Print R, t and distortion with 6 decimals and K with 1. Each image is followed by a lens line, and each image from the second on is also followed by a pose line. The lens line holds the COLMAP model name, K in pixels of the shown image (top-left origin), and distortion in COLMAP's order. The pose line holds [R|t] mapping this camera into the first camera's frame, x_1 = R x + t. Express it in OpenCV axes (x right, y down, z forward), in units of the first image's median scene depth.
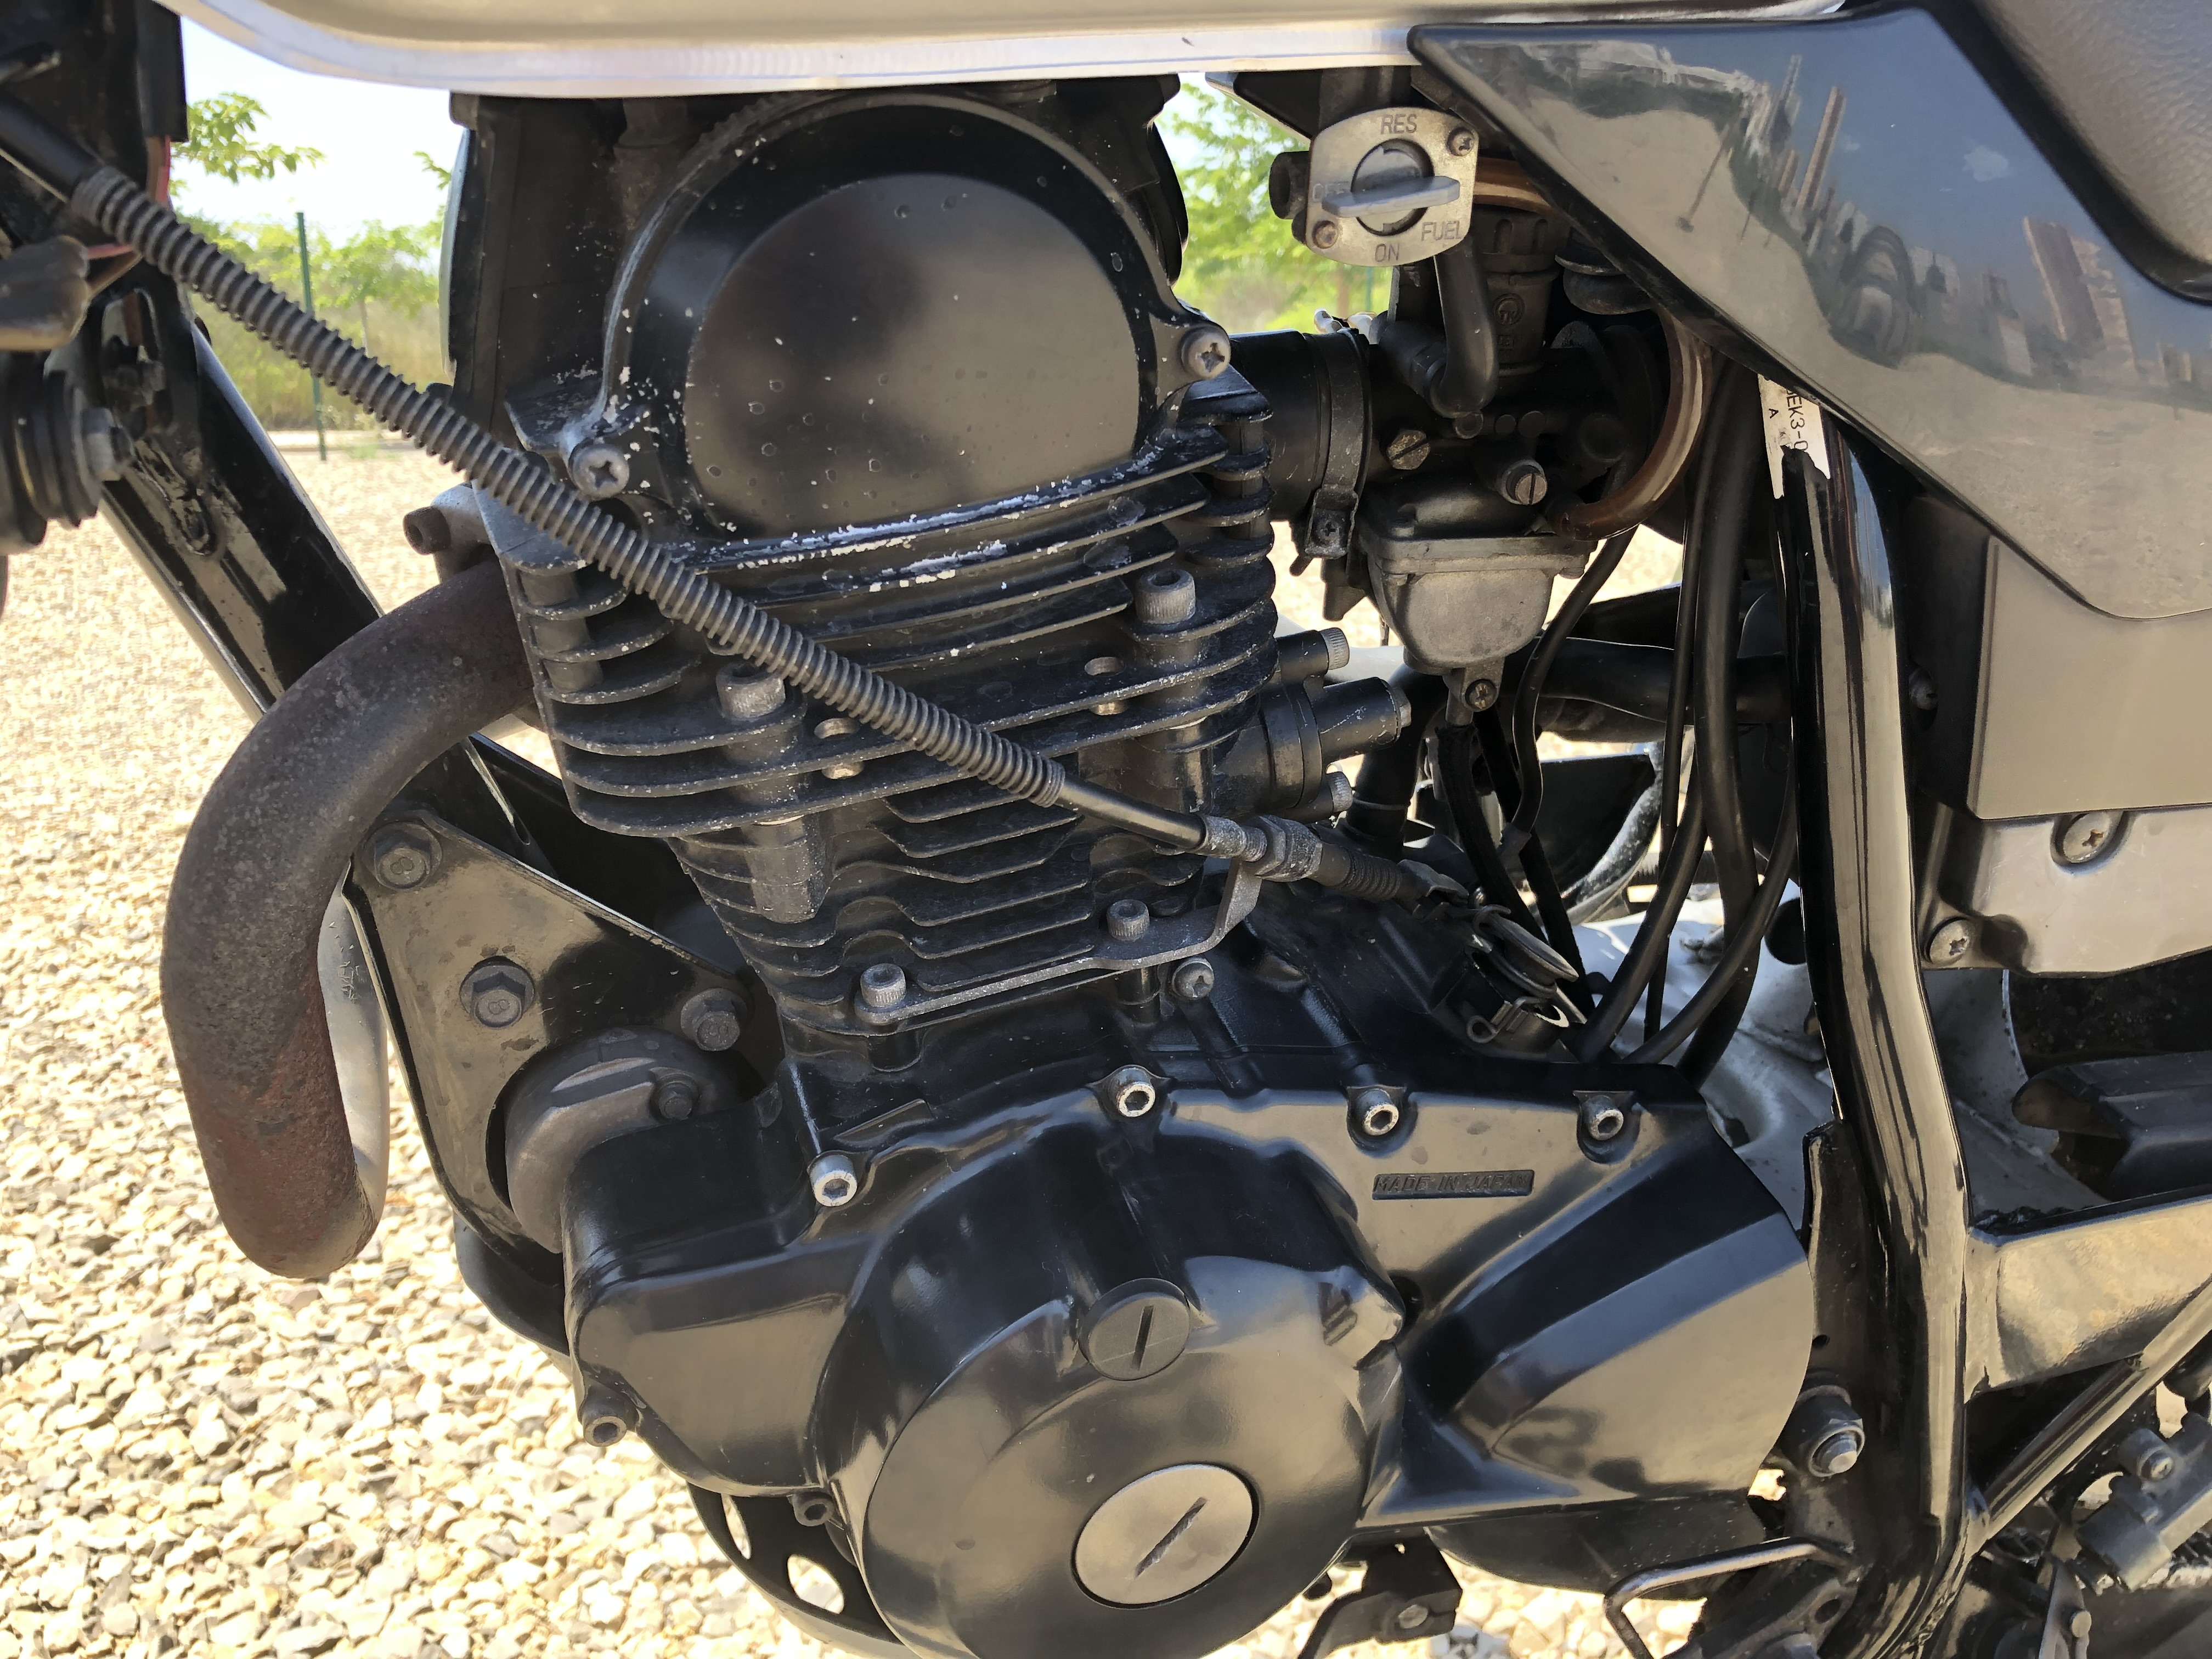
lens RADIAL K [[1805.3, 0, 1103.7], [0, 1805.3, 828.4], [0, 0, 1]] dist [0.004146, 0.000749]
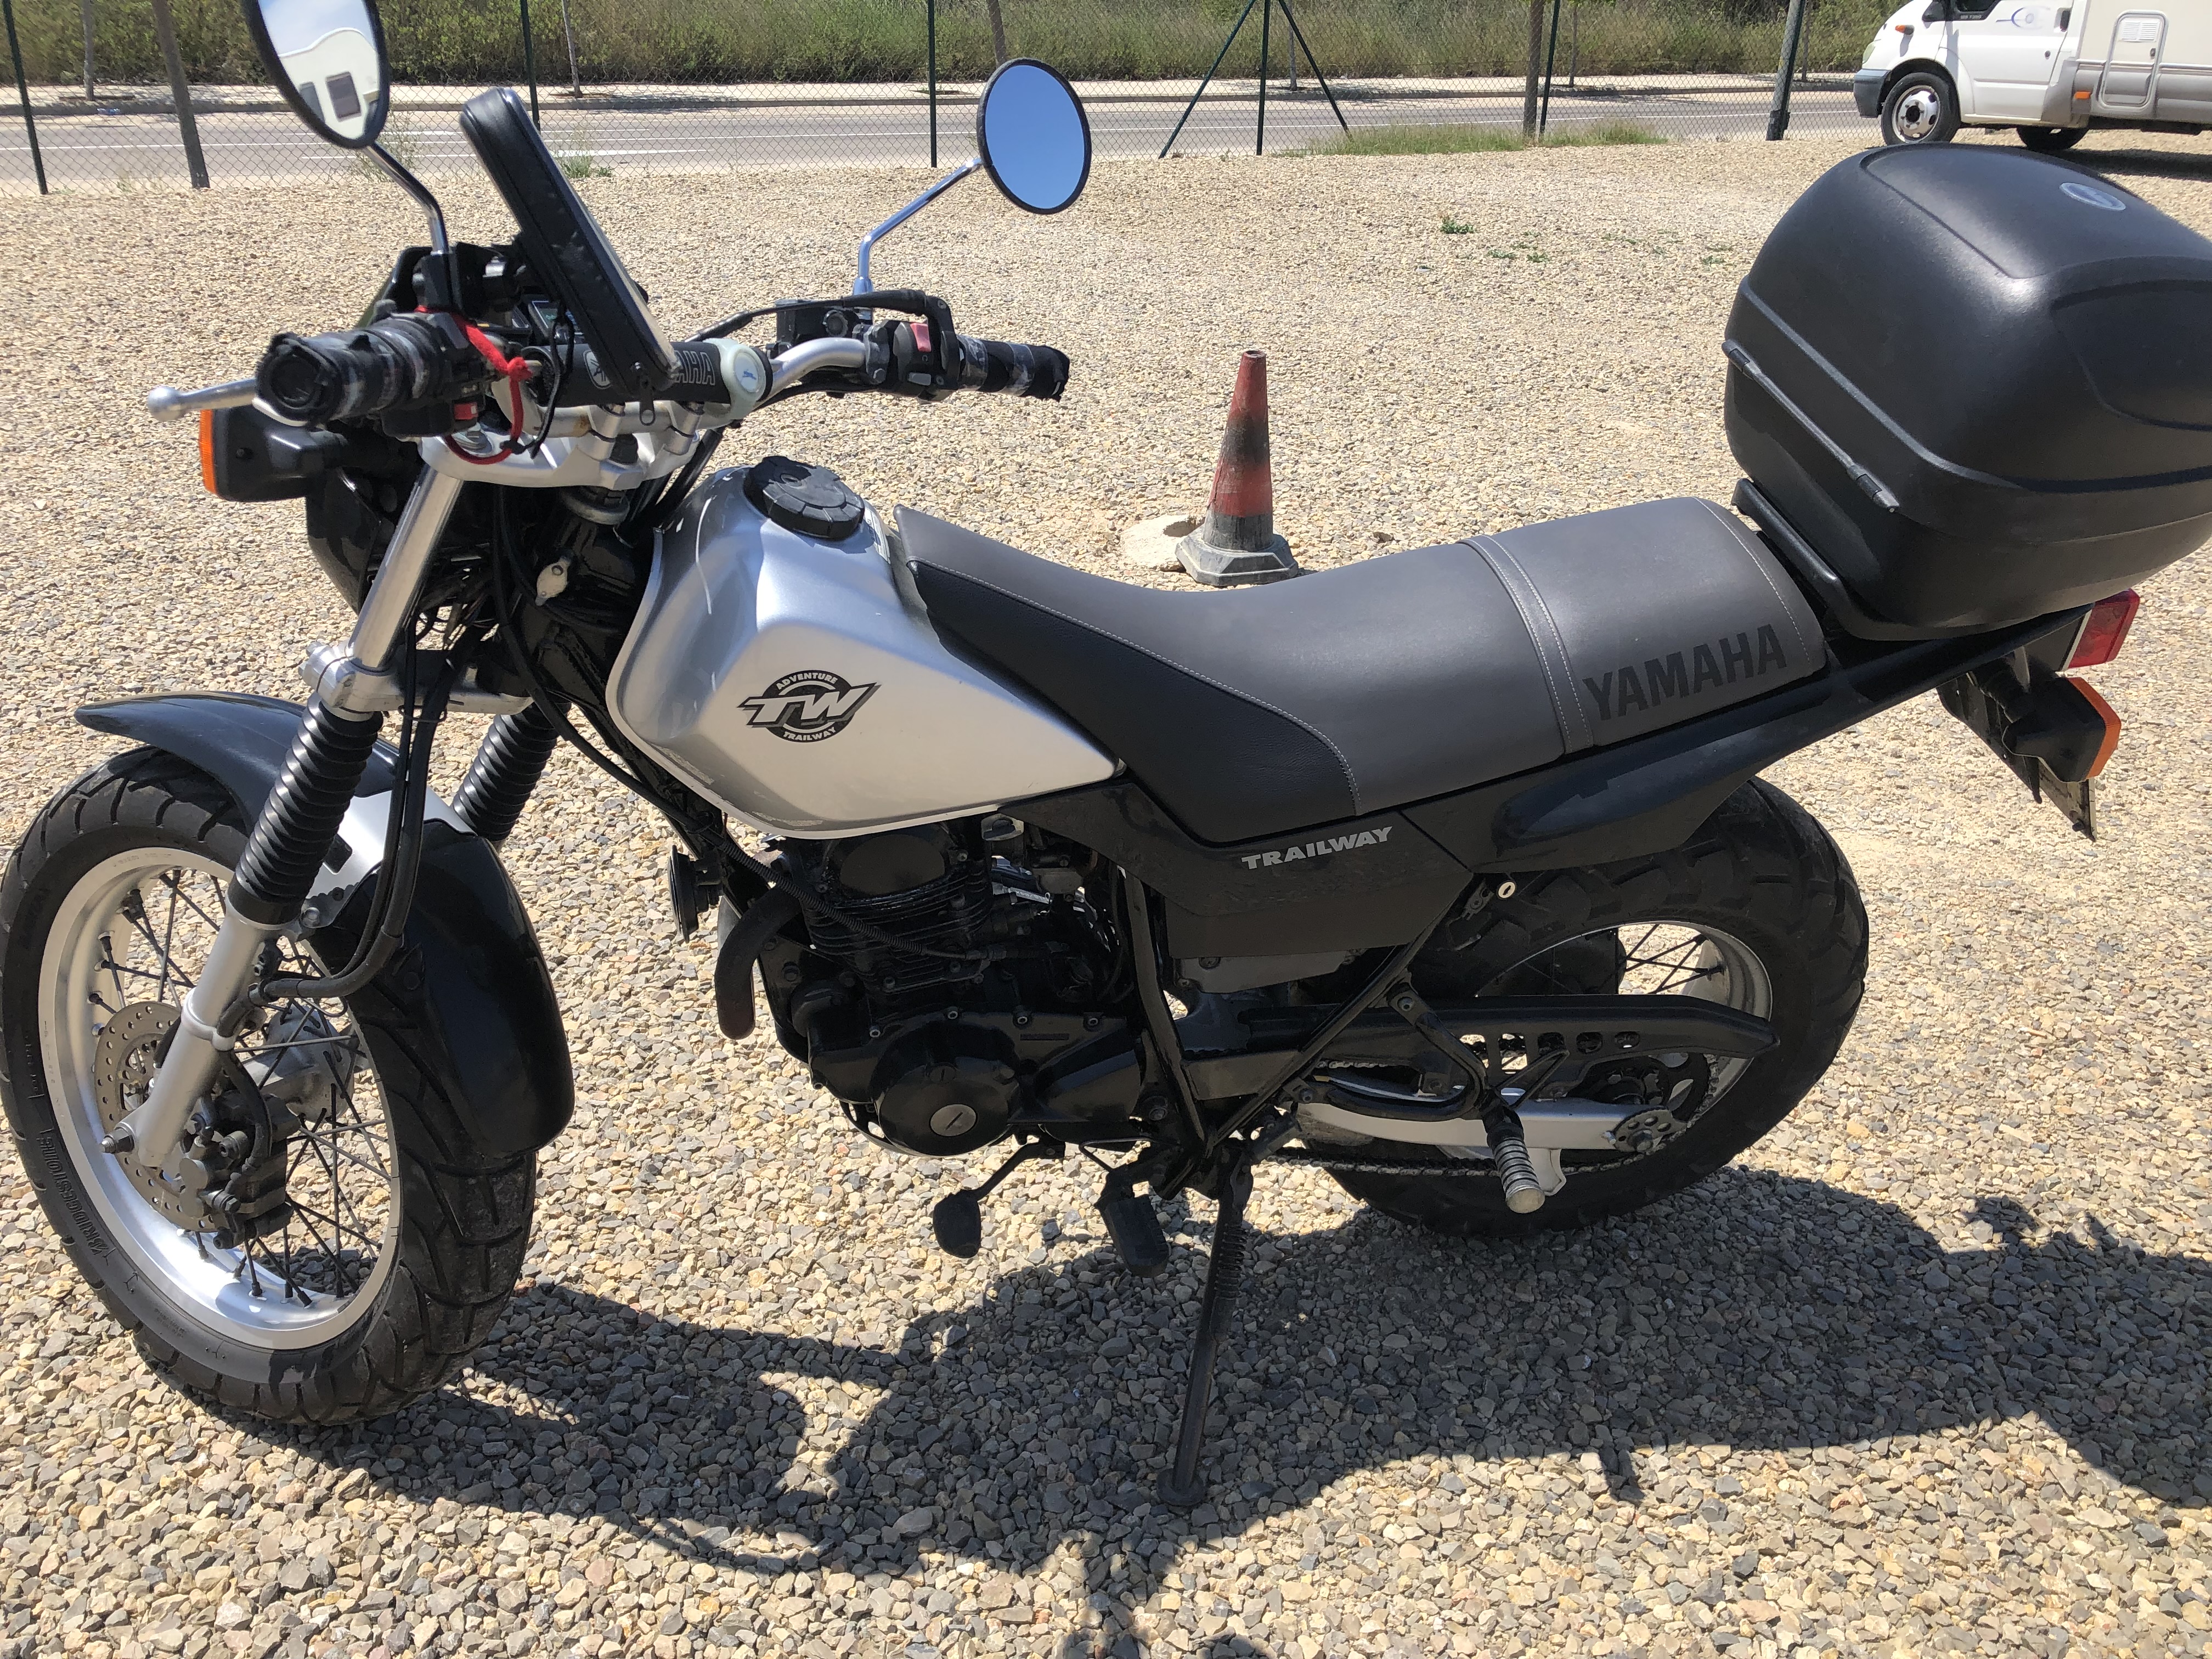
lens RADIAL K [[1805.3, 0, 1106.9], [0, 1805.3, 829.8], [0, 0, 1]] dist [0.004146, 0.000749]
pose [[0.994528, 0.058242, -0.086735, 0.278089], [-0.040419, 0.980042, 0.194636, -0.425326], [0.096340, -0.190065, 0.977033, -1.133136]]
